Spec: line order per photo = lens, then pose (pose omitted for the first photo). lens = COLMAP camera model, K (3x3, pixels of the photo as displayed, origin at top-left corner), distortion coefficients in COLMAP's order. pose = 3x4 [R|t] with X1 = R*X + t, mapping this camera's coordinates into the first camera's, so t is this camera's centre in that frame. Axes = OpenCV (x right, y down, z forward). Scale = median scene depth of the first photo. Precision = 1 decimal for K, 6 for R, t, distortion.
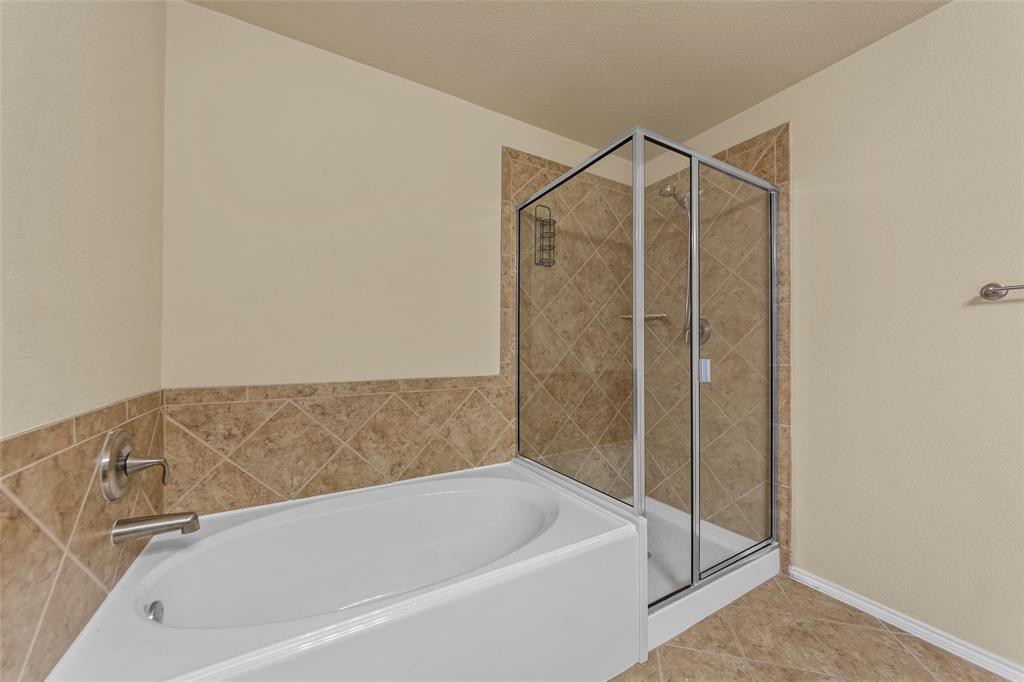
lens RADIAL K [[365.3, 0, 512.8], [0, 365.3, 345.7], [0, 0, 1]] dist [-0.002189, -0.000333]
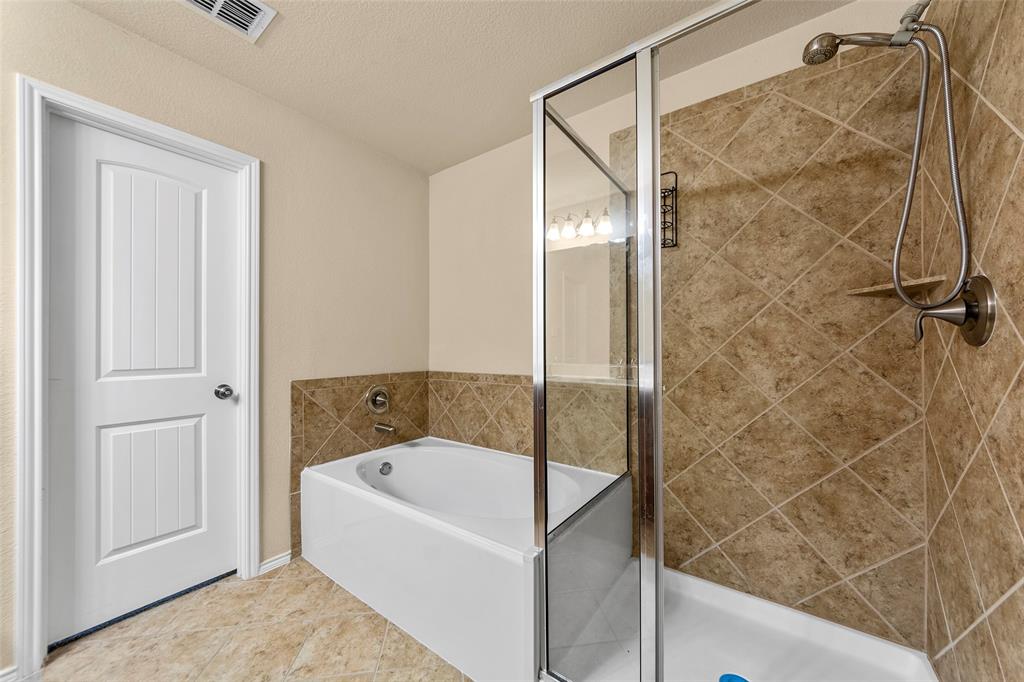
lens RADIAL K [[365.3, 0, 512.8], [0, 365.3, 345.7], [0, 0, 1]] dist [-0.002189, -0.000333]
pose [[0.407966, -0.010931, -0.912932, 0.781902], [0.006878, 0.999937, -0.008899, 0.001012], [0.912971, -0.002649, 0.408015, 0.425634]]
